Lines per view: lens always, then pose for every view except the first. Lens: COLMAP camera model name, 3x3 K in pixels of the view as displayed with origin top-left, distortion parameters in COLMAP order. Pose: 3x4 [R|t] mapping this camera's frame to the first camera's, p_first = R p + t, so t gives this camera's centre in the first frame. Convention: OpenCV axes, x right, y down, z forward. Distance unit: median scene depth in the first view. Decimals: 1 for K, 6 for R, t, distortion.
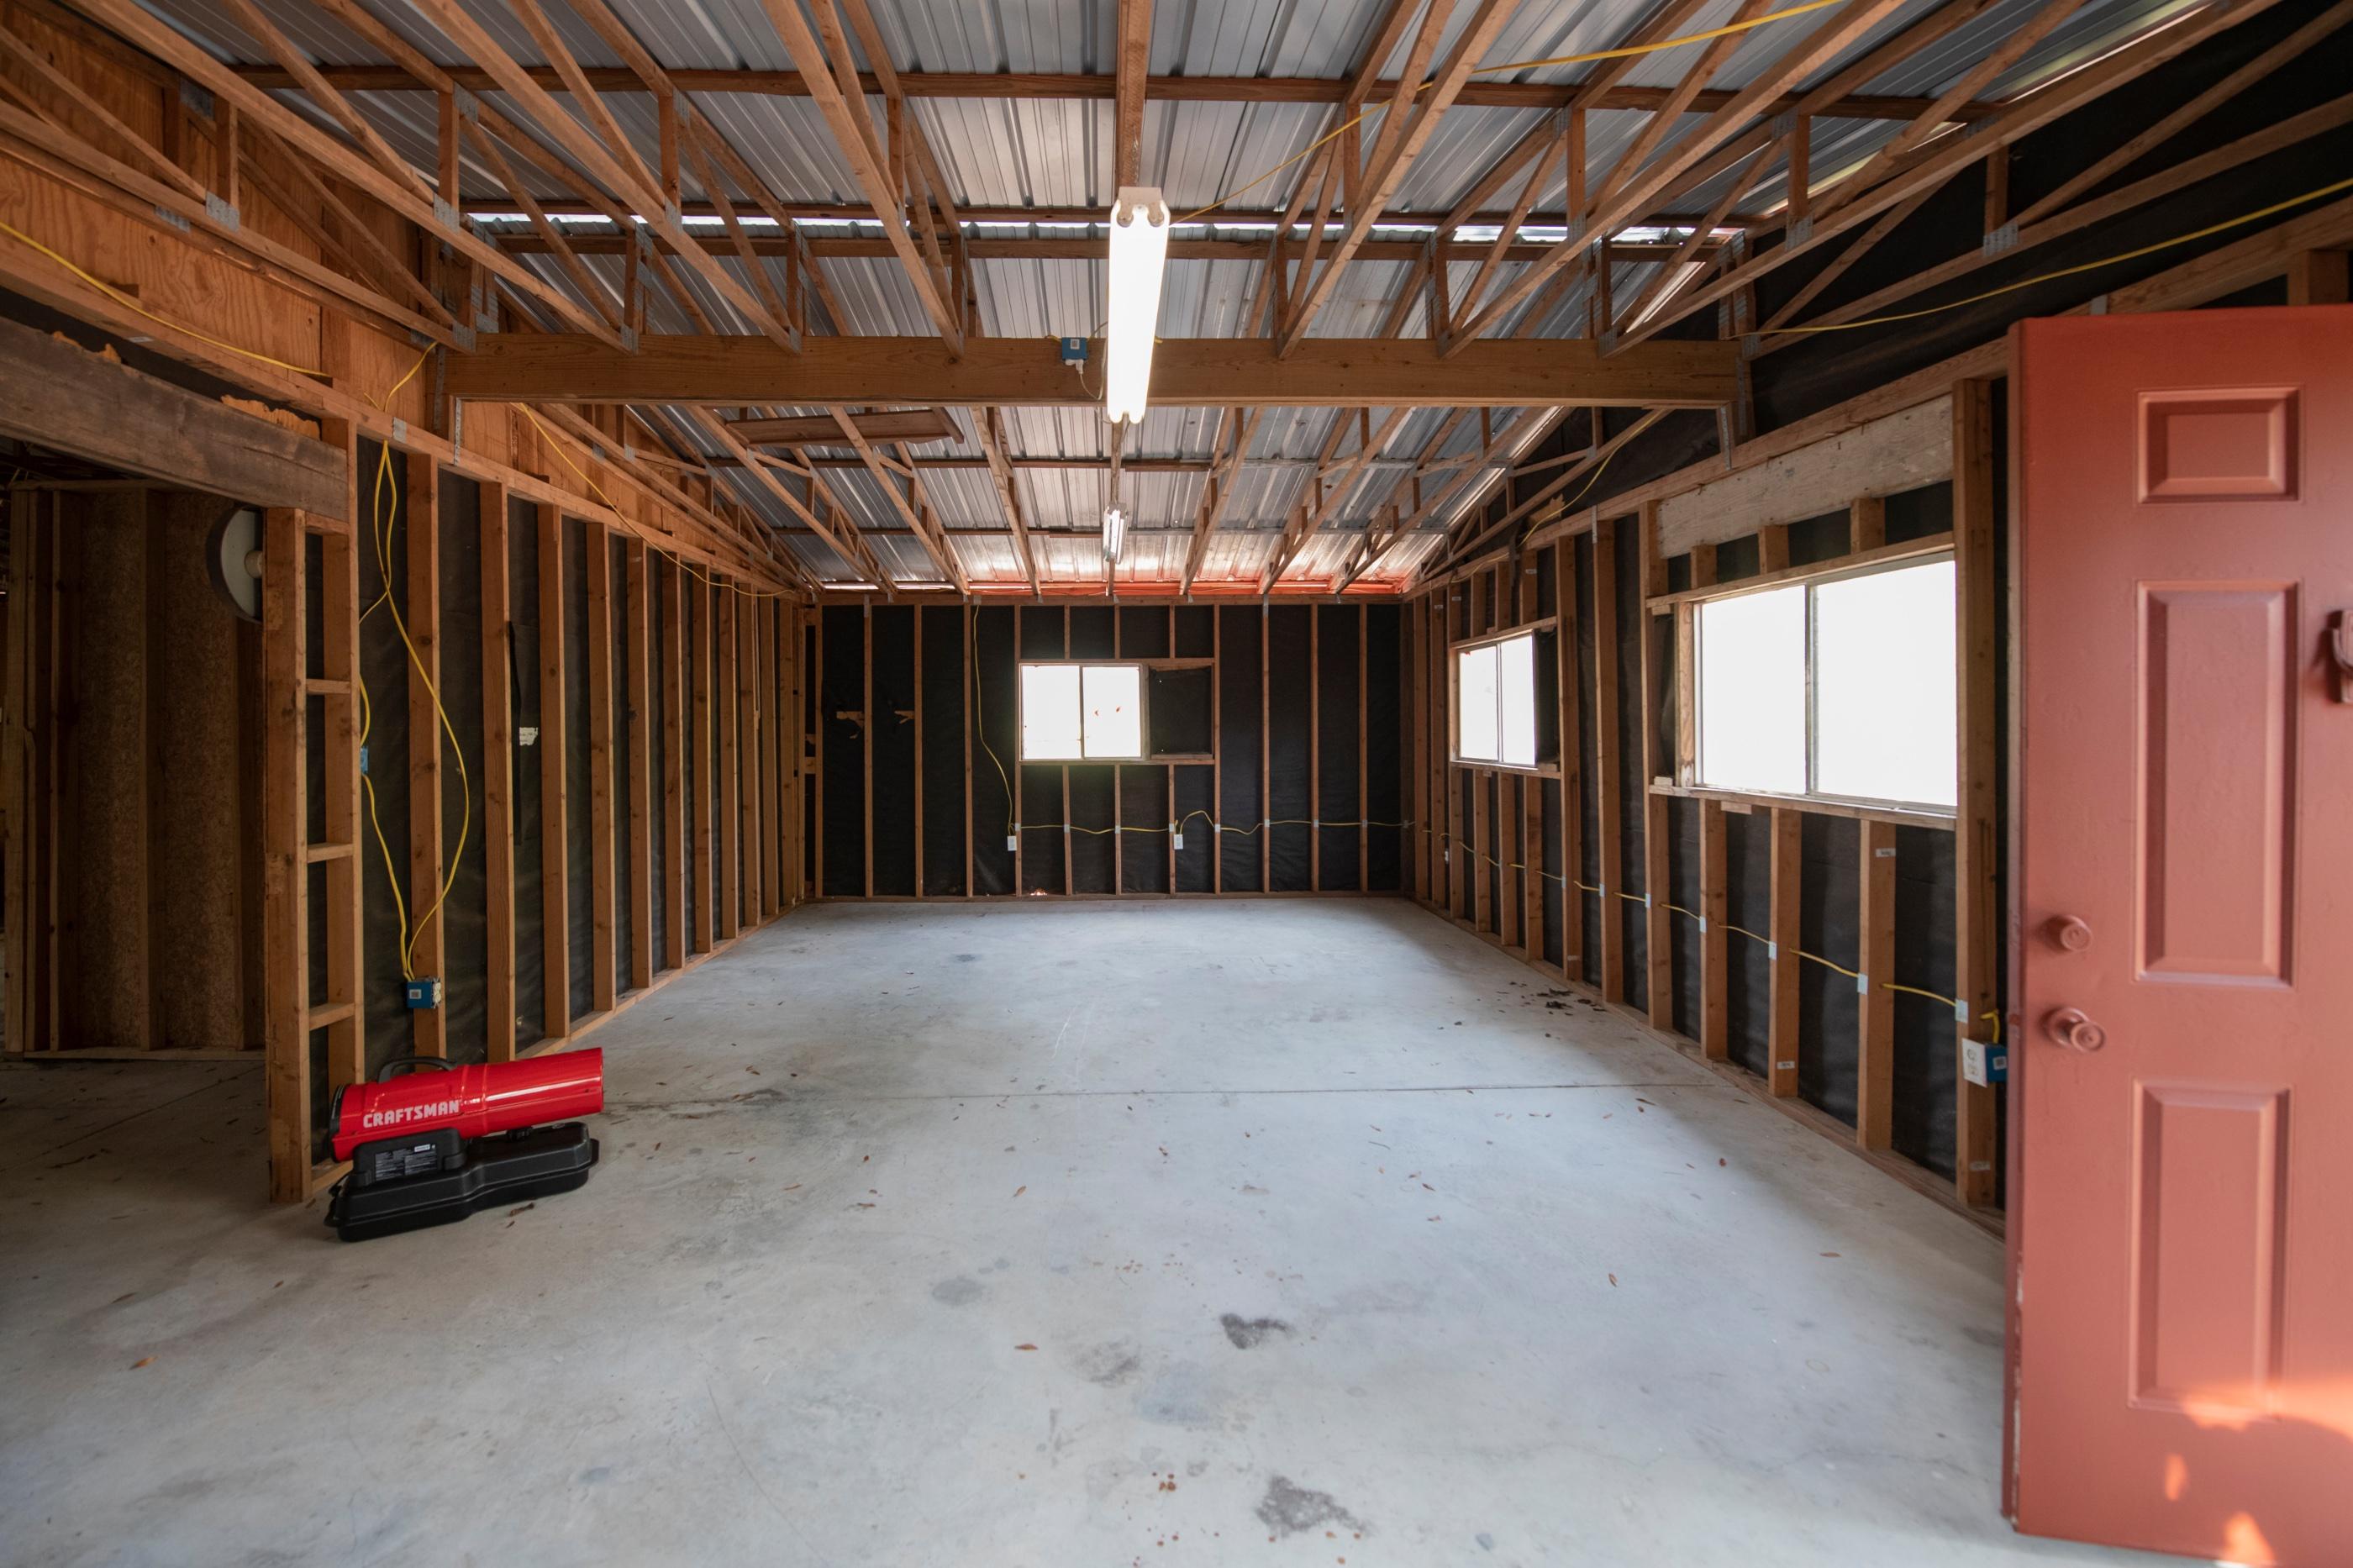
lens RADIAL K [[951.5, 0, 1179.4], [0, 951.5, 779.7], [0, 0, 1]] dist [-0.000529, -0.003717]
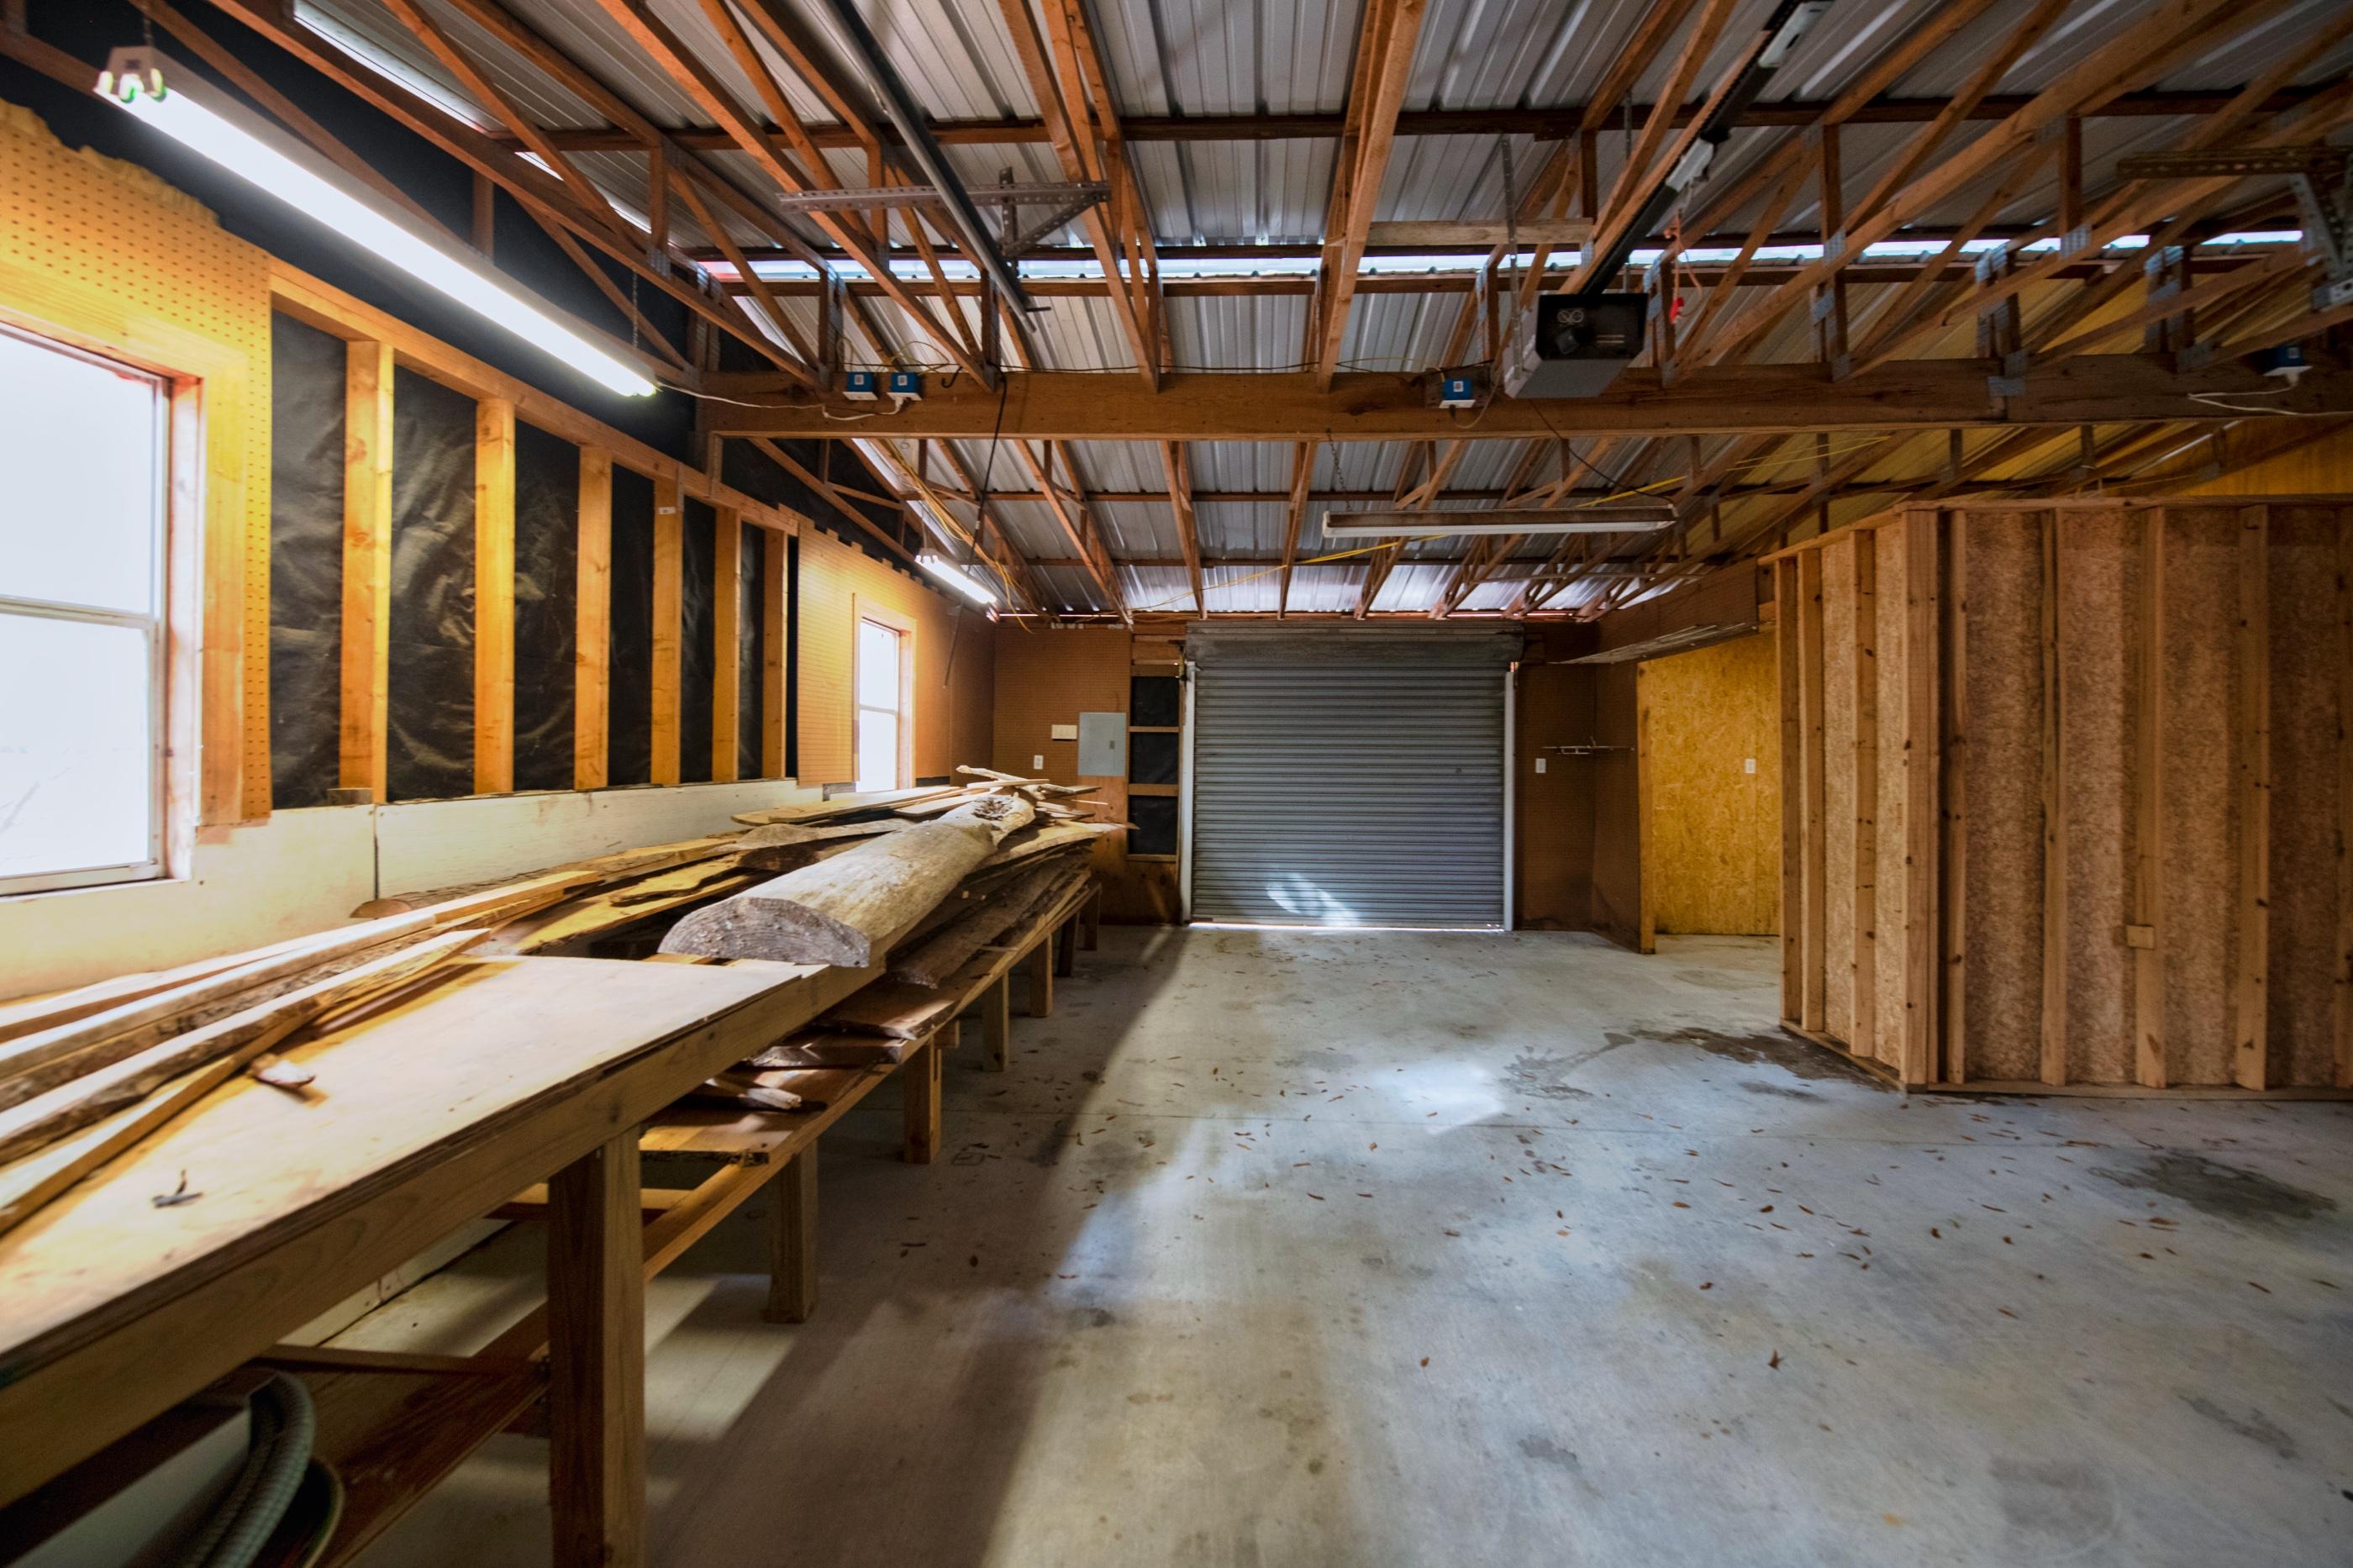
lens RADIAL K [[937.8, 0, 1205.7], [0, 937.8, 795.9], [0, 0, 1]] dist [0.014971, -0.005085]
pose [[0.997919, 0.007224, -0.064076, -1.867224], [-0.008081, 0.999881, -0.013129, 0.008928], [0.063974, 0.013619, 0.997859, -0.024147]]
